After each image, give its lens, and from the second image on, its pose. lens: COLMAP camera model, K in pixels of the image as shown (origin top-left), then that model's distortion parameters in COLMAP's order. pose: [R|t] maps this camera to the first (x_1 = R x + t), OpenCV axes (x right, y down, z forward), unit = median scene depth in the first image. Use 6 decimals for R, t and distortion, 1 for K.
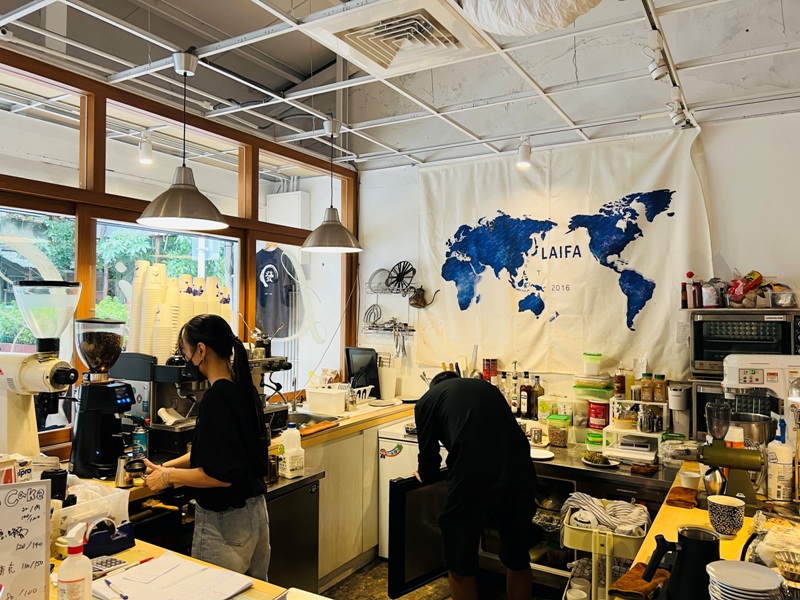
lens RADIAL K [[598.5, 0, 385.6], [0, 598.5, 300.2], [0, 0, 1]] dist [0.040942, -0.052310]
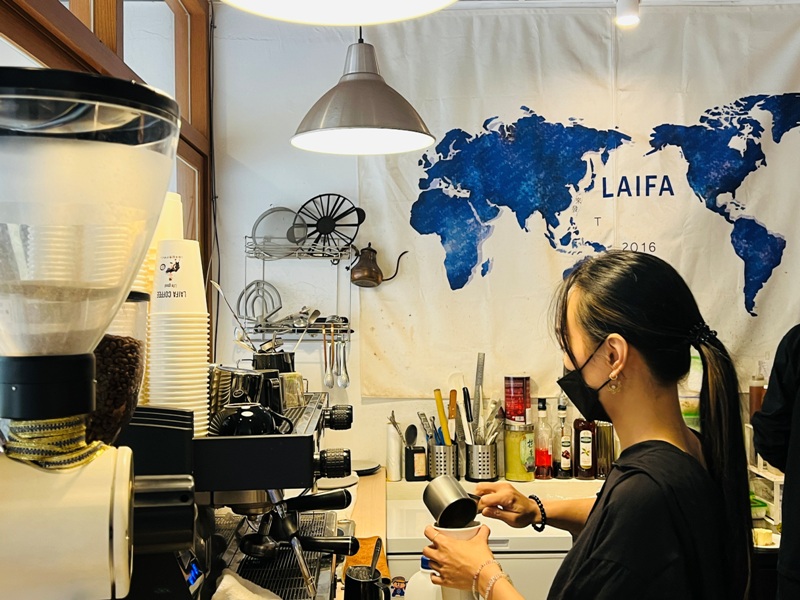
lens RADIAL K [[885.1, 0, 400.0], [0, 885.1, 300.0], [0, 0, 1]] dist [0.149647, -0.401062]
pose [[0.842302, -0.010424, 0.538904, -0.365970], [0.009683, 0.999944, 0.004207, 0.024315], [-0.538918, 0.001675, 0.842356, 0.387836]]
